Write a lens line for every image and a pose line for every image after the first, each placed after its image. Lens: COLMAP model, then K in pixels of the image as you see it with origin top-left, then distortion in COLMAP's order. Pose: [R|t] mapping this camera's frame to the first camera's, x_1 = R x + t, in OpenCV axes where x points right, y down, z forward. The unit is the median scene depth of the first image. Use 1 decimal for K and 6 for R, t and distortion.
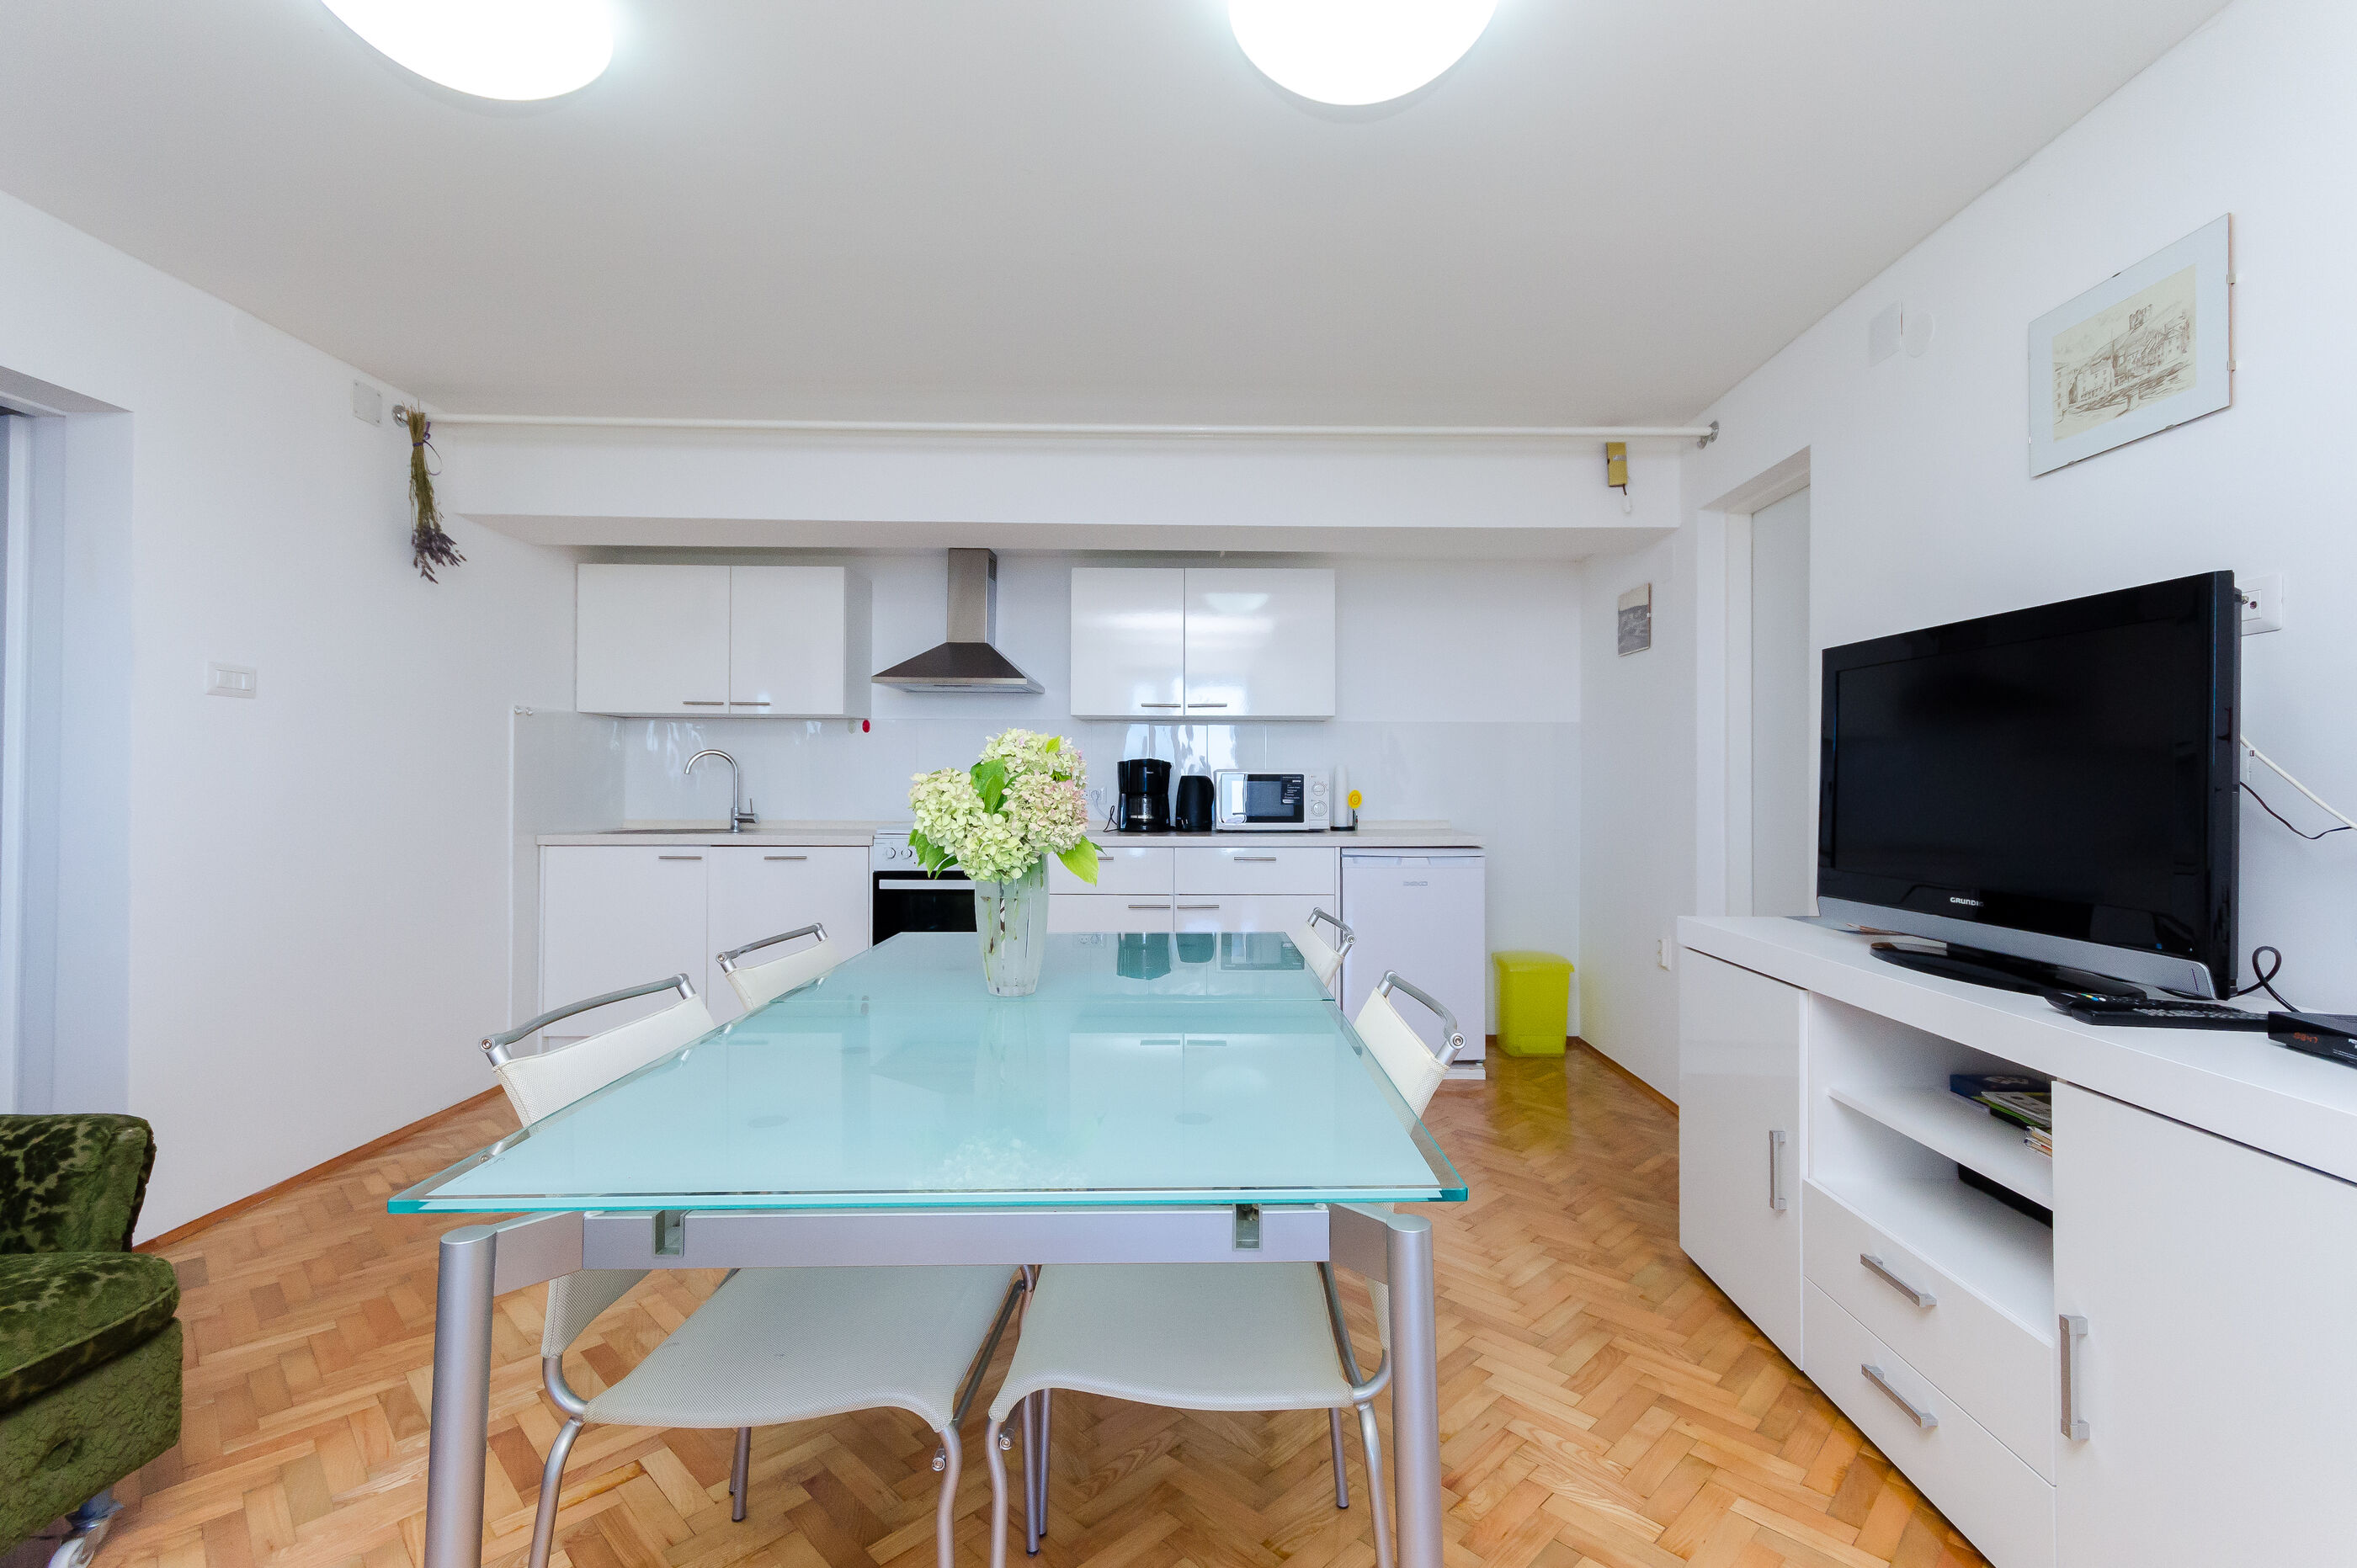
lens RADIAL K [[1056.2, 0, 1200.9], [0, 1056.2, 753.0], [0, 0, 1]] dist [0.012057, 0.001672]
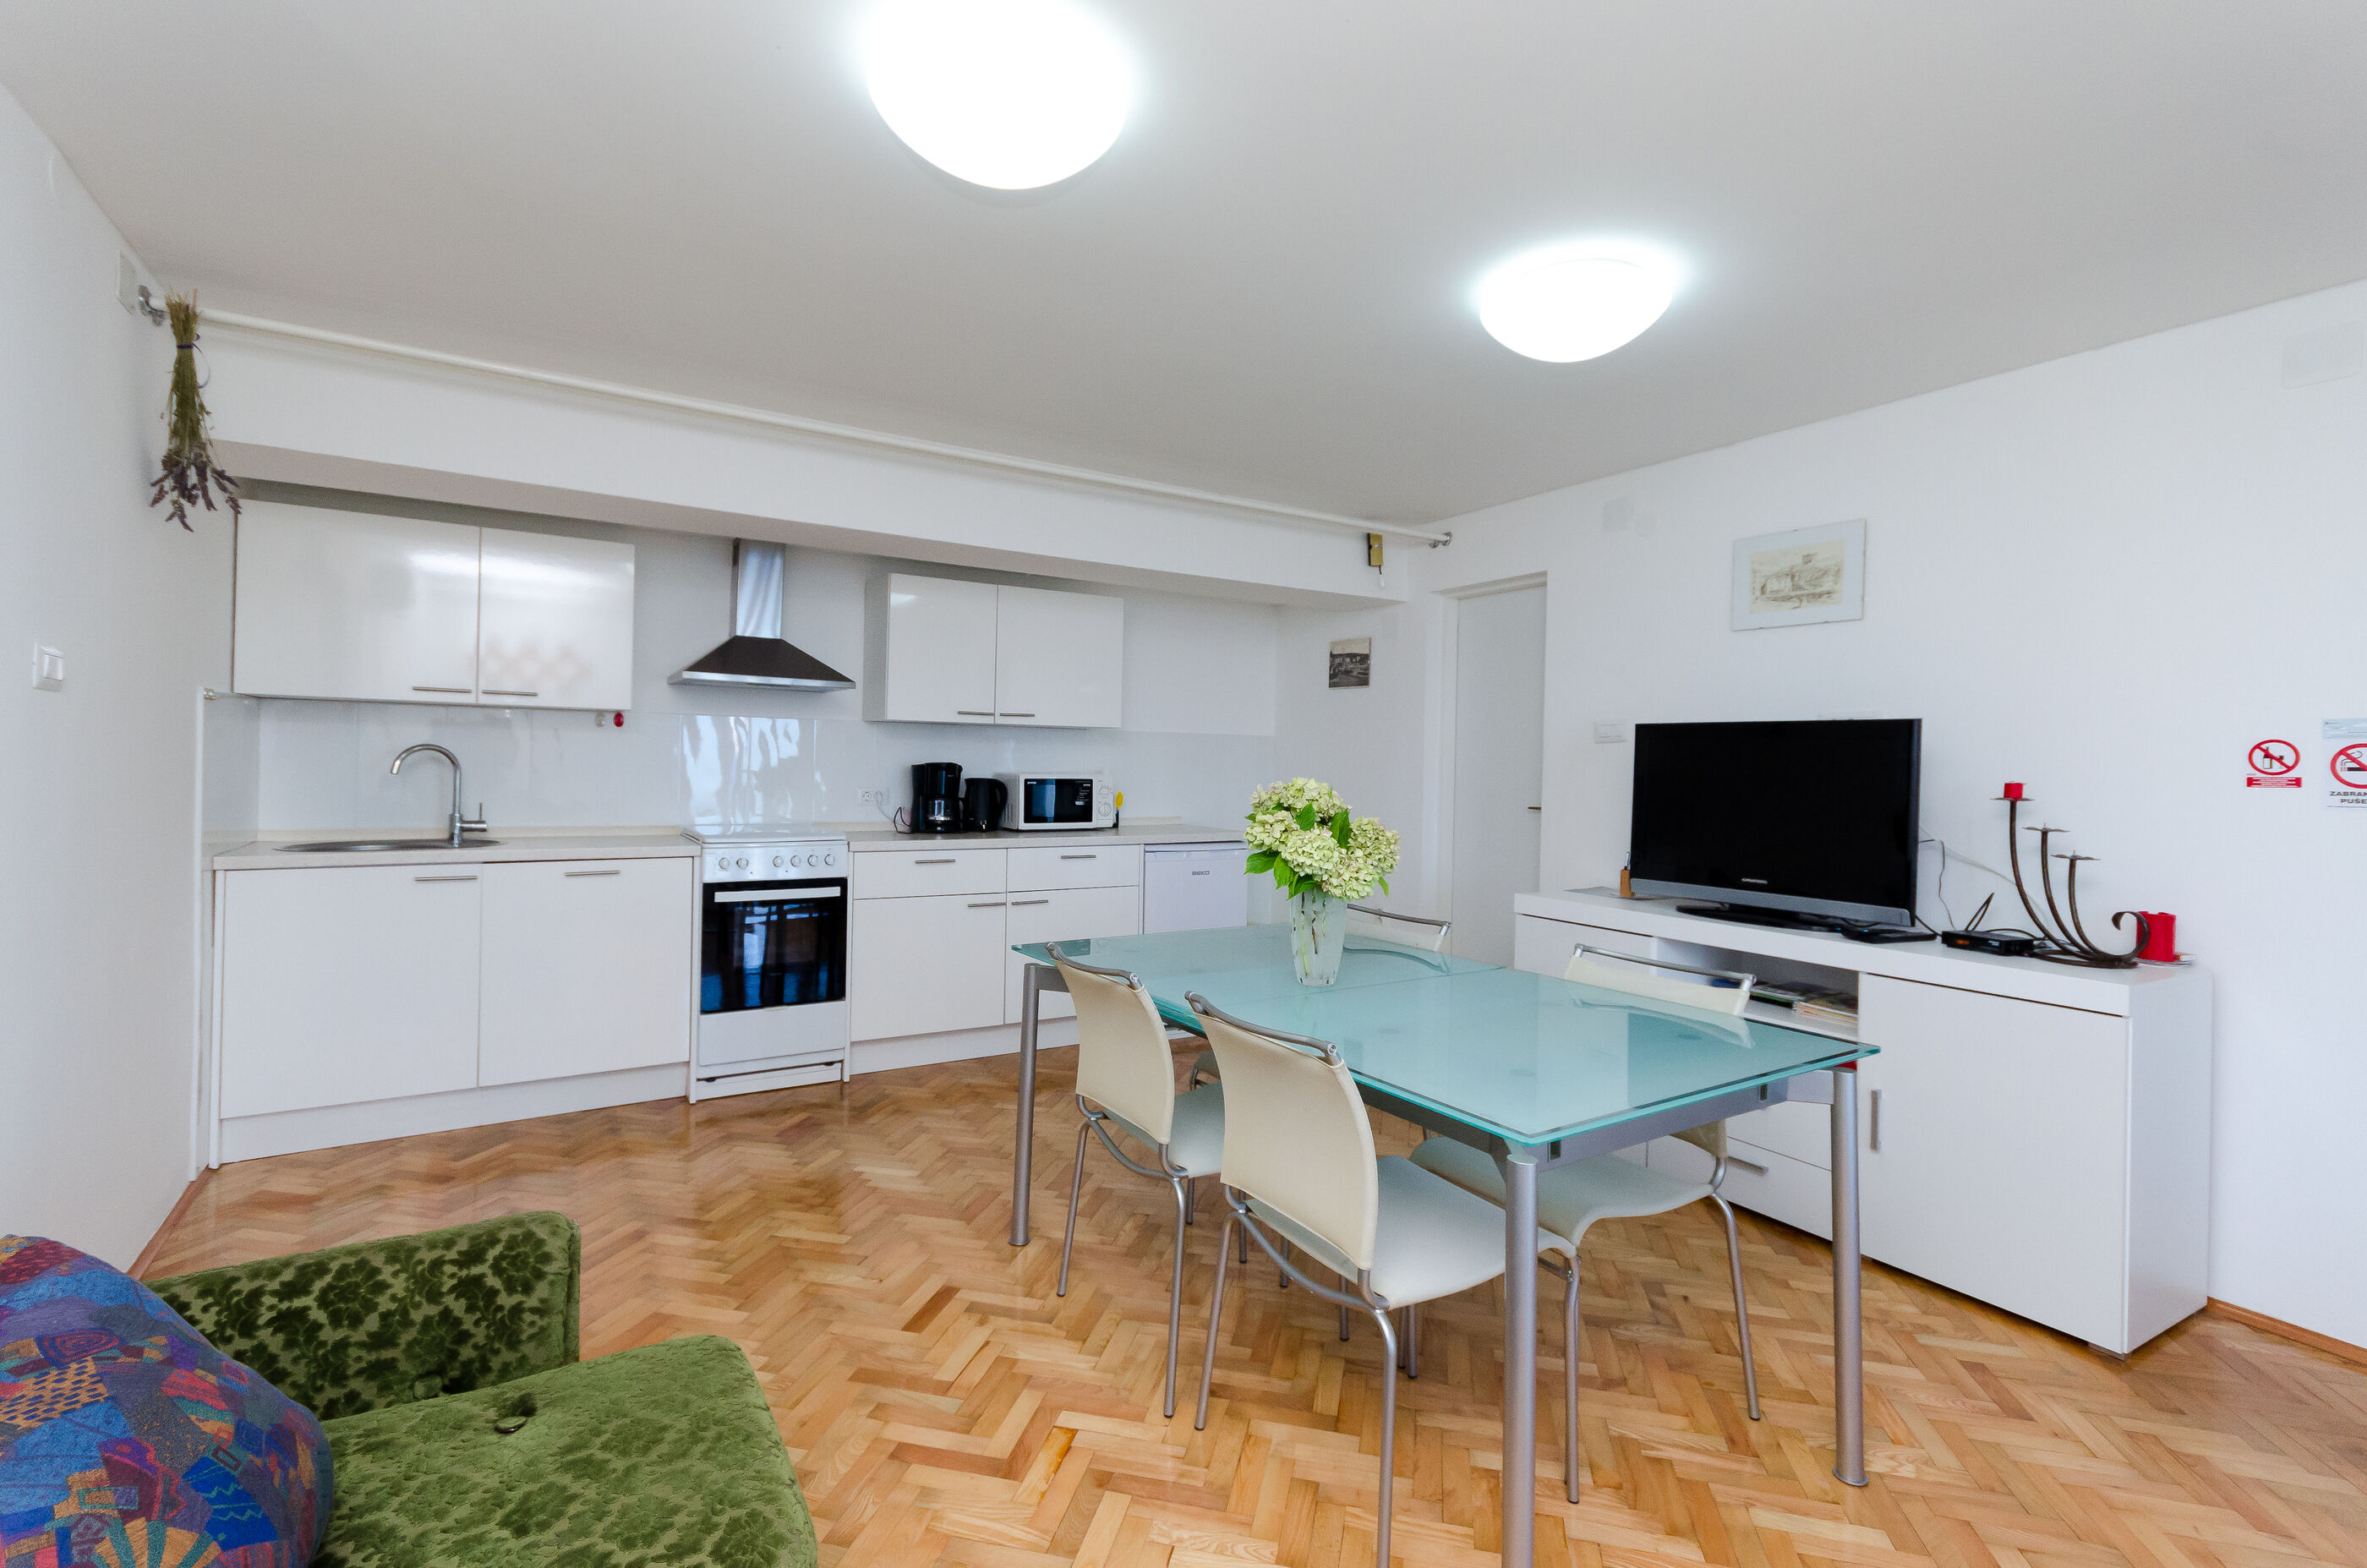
lens RADIAL K [[1060.7, 0, 1169.5], [0, 1060.7, 750.3], [0, 0, 1]] dist [0.012057, 0.001672]
pose [[0.856887, 0.017567, 0.515205, -0.501149], [-0.030507, 0.999396, 0.016664, -0.037975], [-0.514601, -0.029997, 0.856905, -0.004797]]
